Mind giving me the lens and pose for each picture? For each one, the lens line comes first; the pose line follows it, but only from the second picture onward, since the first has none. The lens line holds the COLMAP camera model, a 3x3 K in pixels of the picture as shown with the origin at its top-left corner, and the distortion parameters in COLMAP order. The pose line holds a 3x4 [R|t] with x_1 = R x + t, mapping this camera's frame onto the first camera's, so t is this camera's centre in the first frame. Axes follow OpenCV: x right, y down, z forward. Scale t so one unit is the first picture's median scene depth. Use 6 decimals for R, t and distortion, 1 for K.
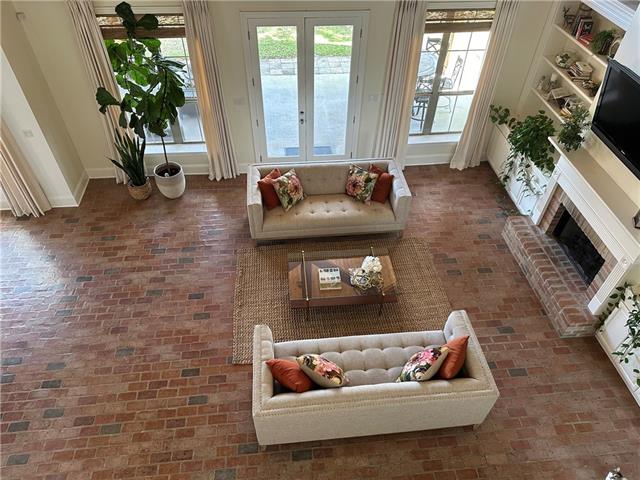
lens RADIAL K [[455.5, 0, 319.3], [0, 455.5, 241.5], [0, 0, 1]] dist [0.075900, -0.076807]
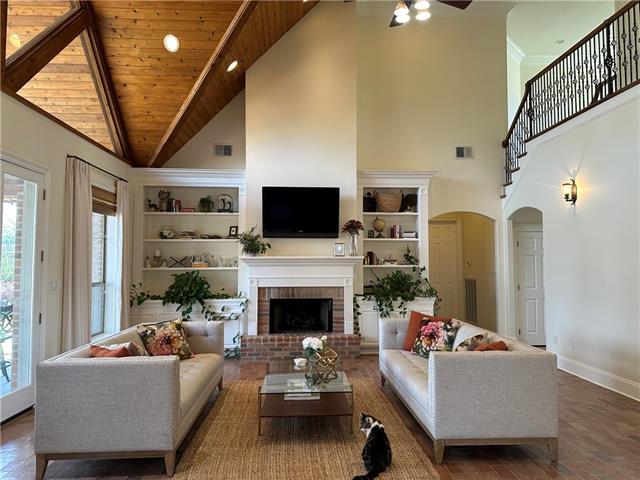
lens RADIAL K [[455.5, 0, 321.6], [0, 455.5, 237.0], [0, 0, 1]] dist [0.075900, -0.076807]
pose [[0.028443, 0.050760, 0.998306, -0.666601], [0.705436, 0.706556, -0.056024, -0.031244], [-0.708203, 0.705834, -0.015711, 0.737210]]
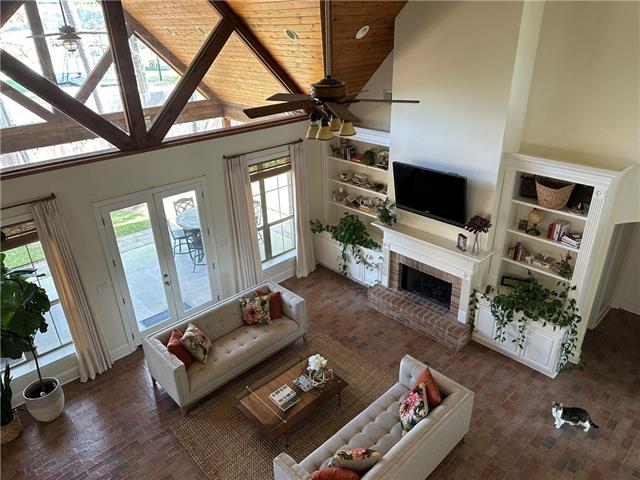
lens RADIAL K [[455.5, 0, 320.6], [0, 455.5, 238.8], [0, 0, 1]] dist [0.075900, -0.076807]
pose [[0.789321, -0.294296, 0.538853, -0.332655], [0.458054, 0.866678, -0.197626, 0.012656], [-0.408852, 0.402814, 0.818890, -0.028192]]
